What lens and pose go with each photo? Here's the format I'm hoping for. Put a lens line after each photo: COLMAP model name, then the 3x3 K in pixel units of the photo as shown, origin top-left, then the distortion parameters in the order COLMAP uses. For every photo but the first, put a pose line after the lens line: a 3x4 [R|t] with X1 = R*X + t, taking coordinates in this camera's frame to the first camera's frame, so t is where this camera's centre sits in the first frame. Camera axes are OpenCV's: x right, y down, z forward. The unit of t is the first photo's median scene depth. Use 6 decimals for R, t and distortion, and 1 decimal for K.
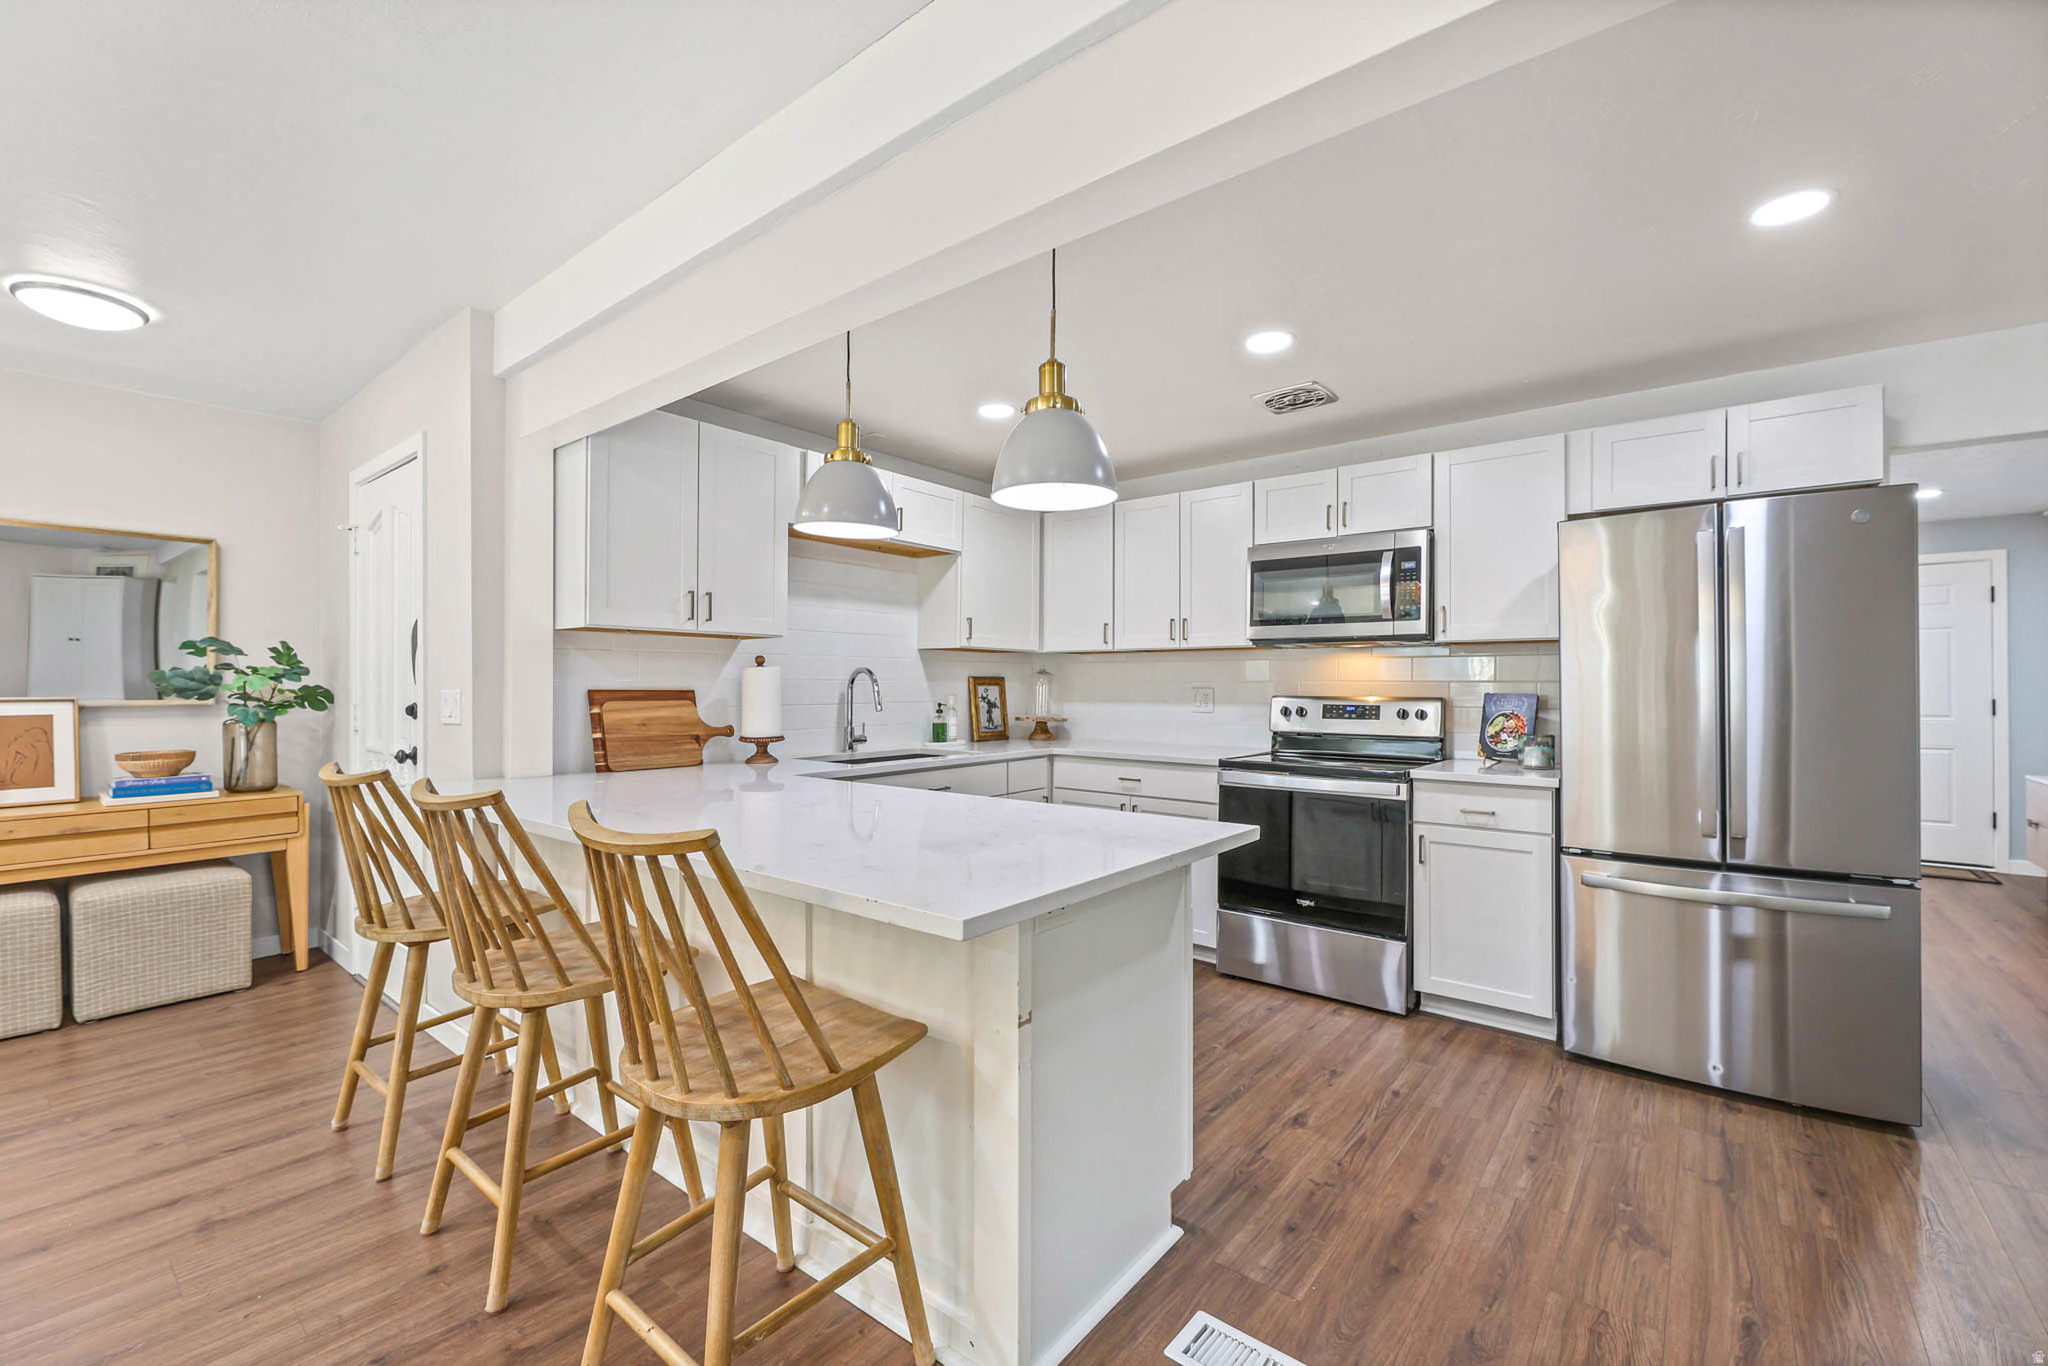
lens RADIAL K [[840.4, 0, 1002.2], [0, 840.4, 682.4], [0, 0, 1]] dist [-0.002596, -0.001613]
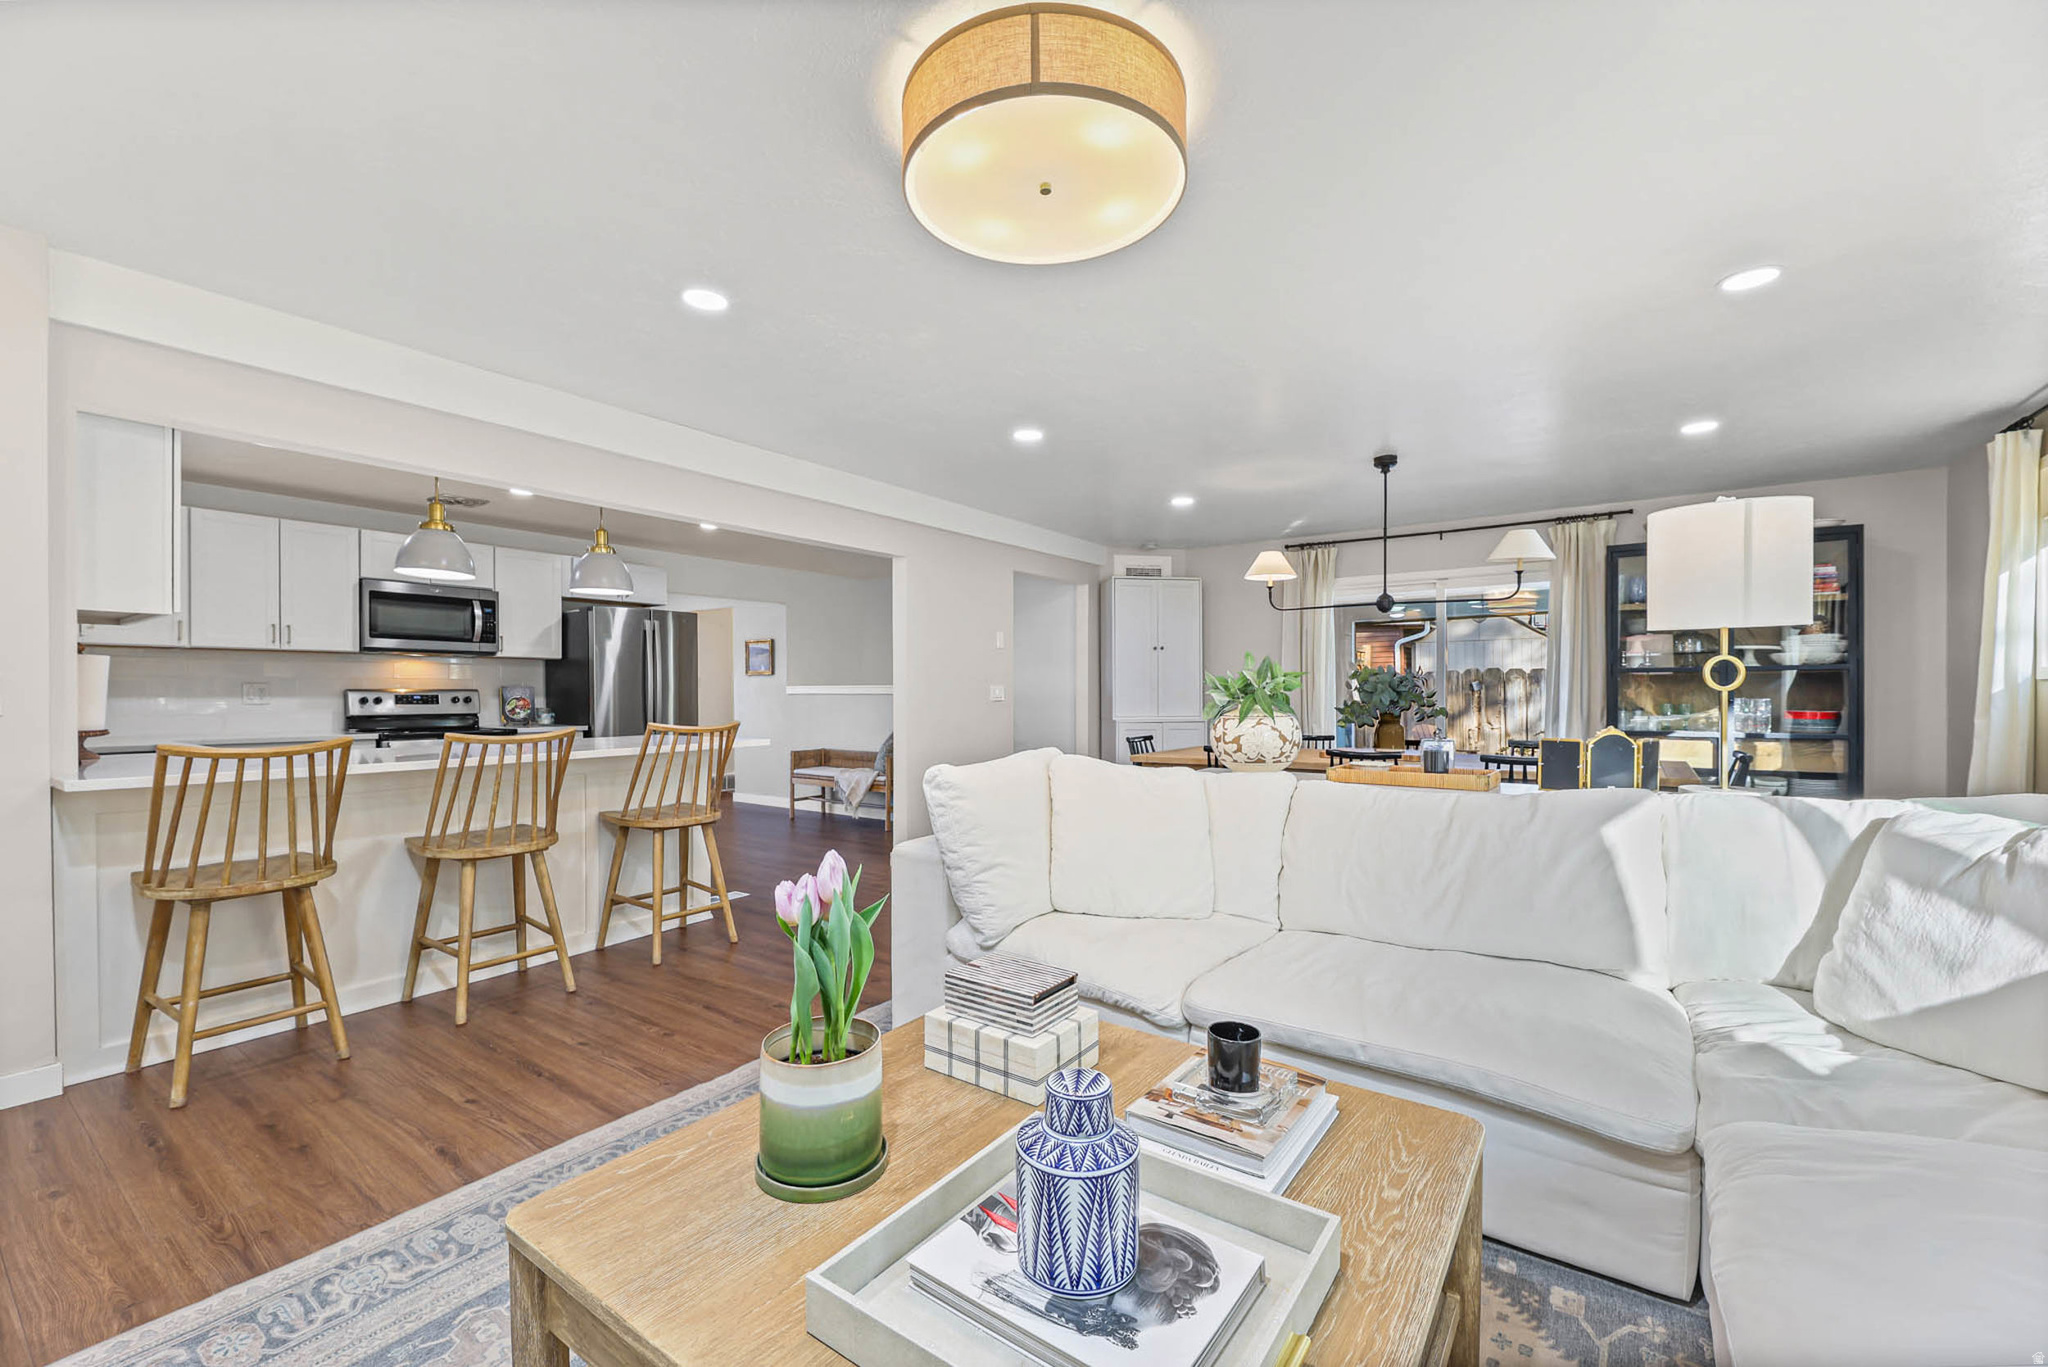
lens RADIAL K [[840.4, 0, 1030.0], [0, 840.4, 687.2], [0, 0, 1]] dist [-0.002596, -0.001613]
pose [[-0.066384, 0.003618, 0.997788, -1.208737], [-0.003703, 0.999986, -0.003873, 0.015928], [-0.997787, -0.003952, -0.066370, 0.023432]]
